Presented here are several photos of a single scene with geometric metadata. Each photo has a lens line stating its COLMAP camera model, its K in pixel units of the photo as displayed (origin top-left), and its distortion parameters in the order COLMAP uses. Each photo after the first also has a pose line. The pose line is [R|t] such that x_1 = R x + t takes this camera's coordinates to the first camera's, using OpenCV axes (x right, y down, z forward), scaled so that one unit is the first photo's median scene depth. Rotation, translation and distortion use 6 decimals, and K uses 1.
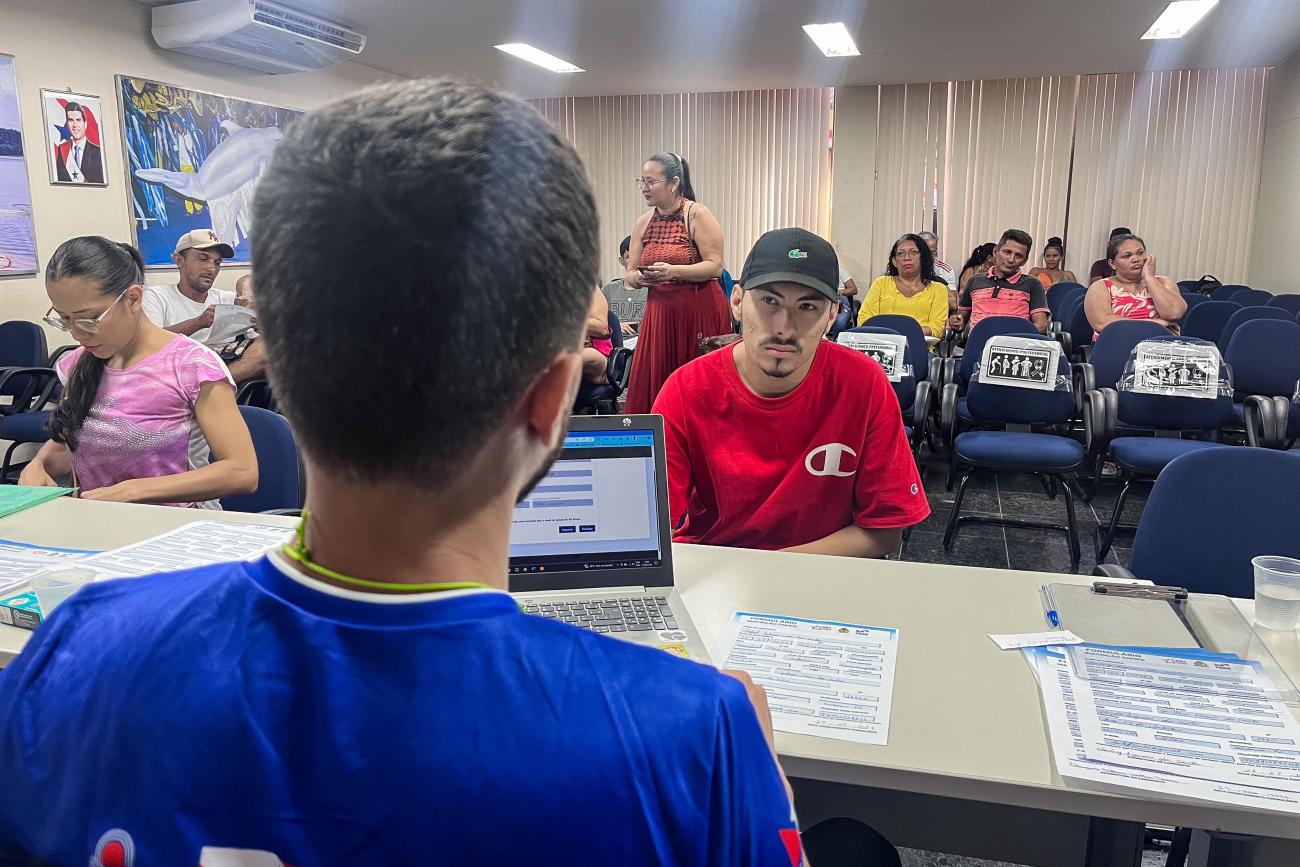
lens RADIAL K [[997.1, 0, 650.0], [0, 997.1, 433.5], [0, 0, 1]] dist [0.047346, -0.108913]
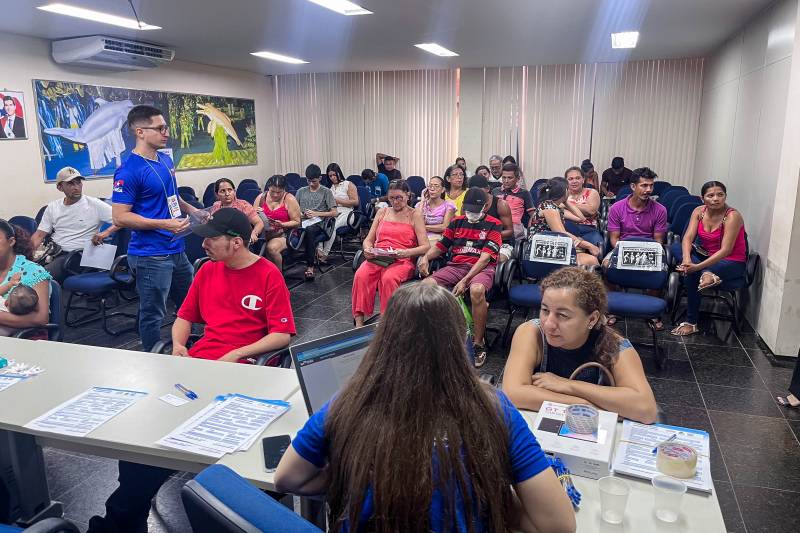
lens RADIAL K [[613.6, 0, 400.0], [0, 613.6, 266.5], [0, 0, 1]] dist [0.047346, -0.108913]
pose [[0.999455, 0.007696, -0.032094, 0.184300], [-0.007107, 0.999805, 0.018411, -0.031615], [0.032229, -0.018173, 0.999315, -0.128220]]
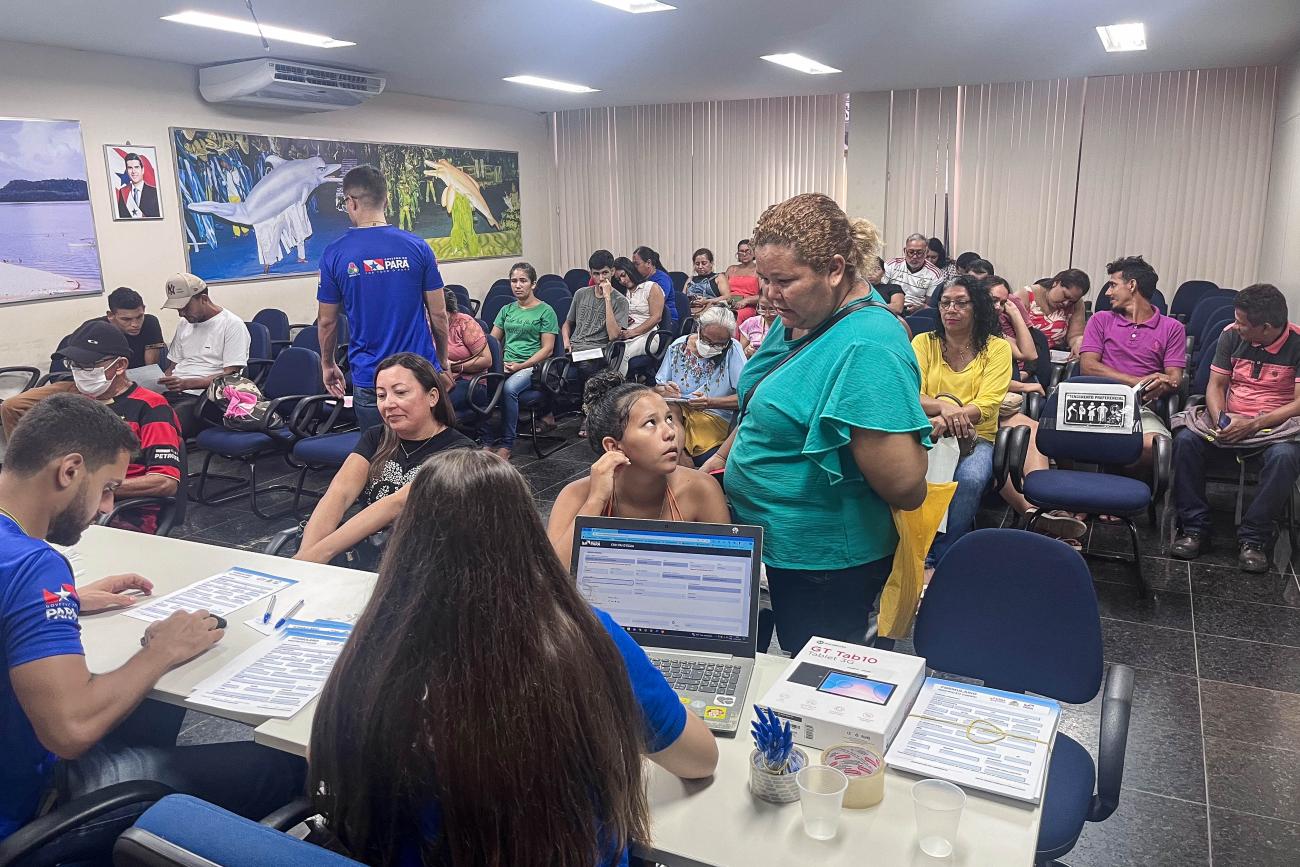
lens RADIAL K [[997.1, 0, 650.0], [0, 997.1, 433.5], [0, 0, 1]] dist [0.047346, -0.108913]
pose [[0.987434, 0.022845, -0.156370, 0.237008], [-0.017650, 0.999248, 0.034532, -0.033415], [0.157041, -0.031338, 0.987095, -0.128980]]
